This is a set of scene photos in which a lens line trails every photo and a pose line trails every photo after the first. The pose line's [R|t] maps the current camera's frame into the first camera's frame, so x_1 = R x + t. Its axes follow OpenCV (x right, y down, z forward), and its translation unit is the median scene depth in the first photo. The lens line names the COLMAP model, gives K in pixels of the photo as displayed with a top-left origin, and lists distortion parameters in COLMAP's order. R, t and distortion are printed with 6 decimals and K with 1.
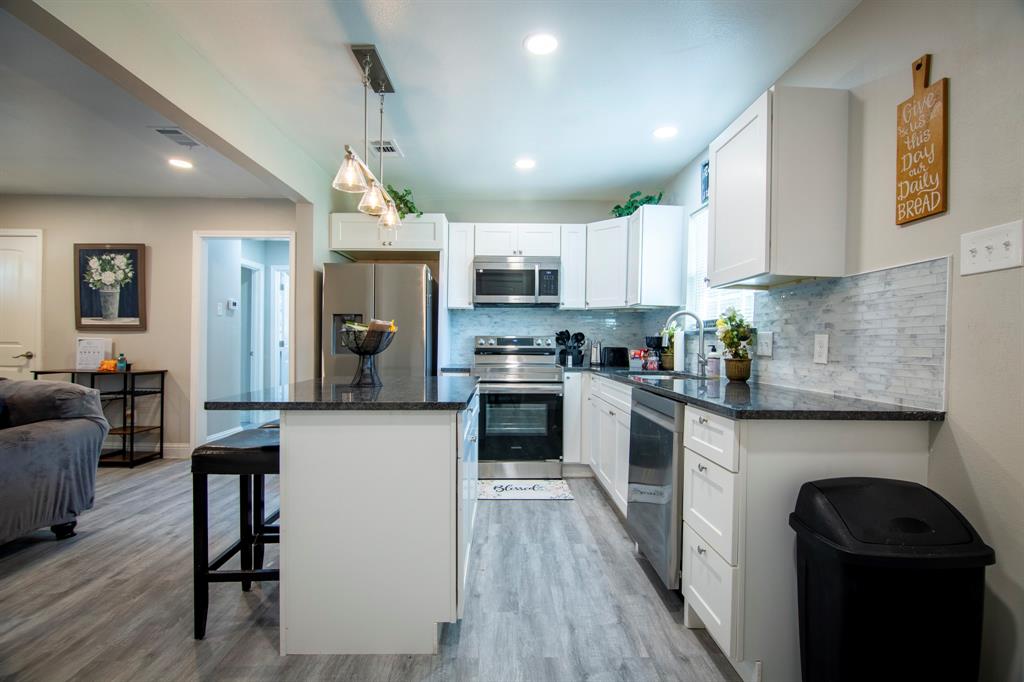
lens RADIAL K [[463.3, 0, 512.0], [0, 463.3, 341.0], [0, 0, 1]] dist [-0.000668, -0.000192]
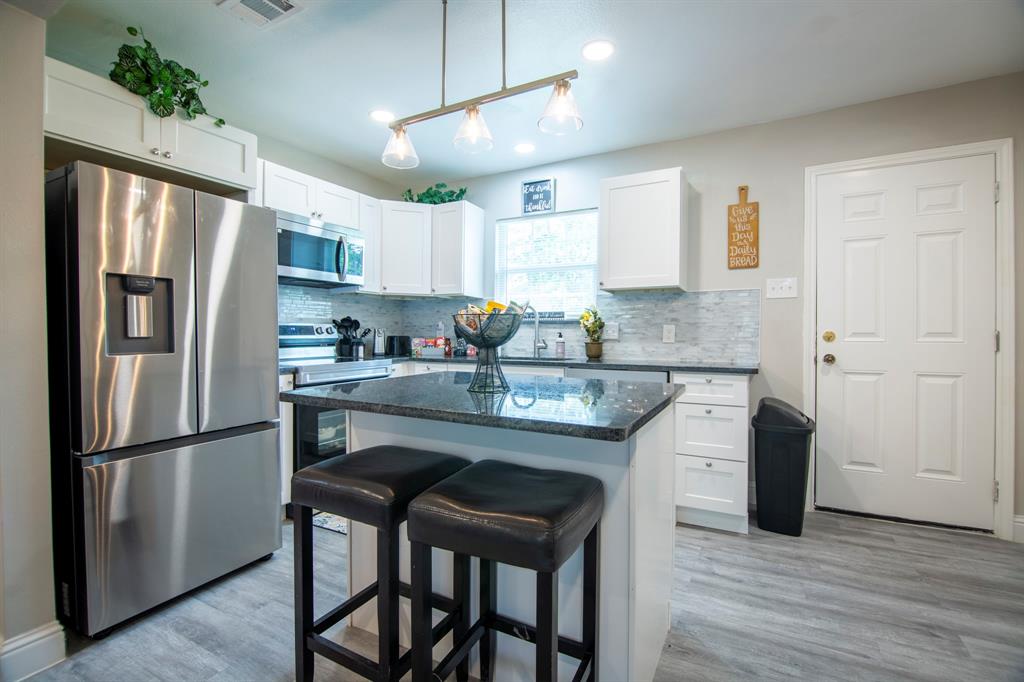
lens RADIAL K [[463.3, 0, 512.0], [0, 463.3, 341.0], [0, 0, 1]] dist [-0.000668, -0.000192]
pose [[0.493671, -0.020508, 0.869407, -0.950580], [0.000354, 0.999727, 0.023382, 0.003100], [-0.869649, -0.011235, 0.493543, 0.618597]]
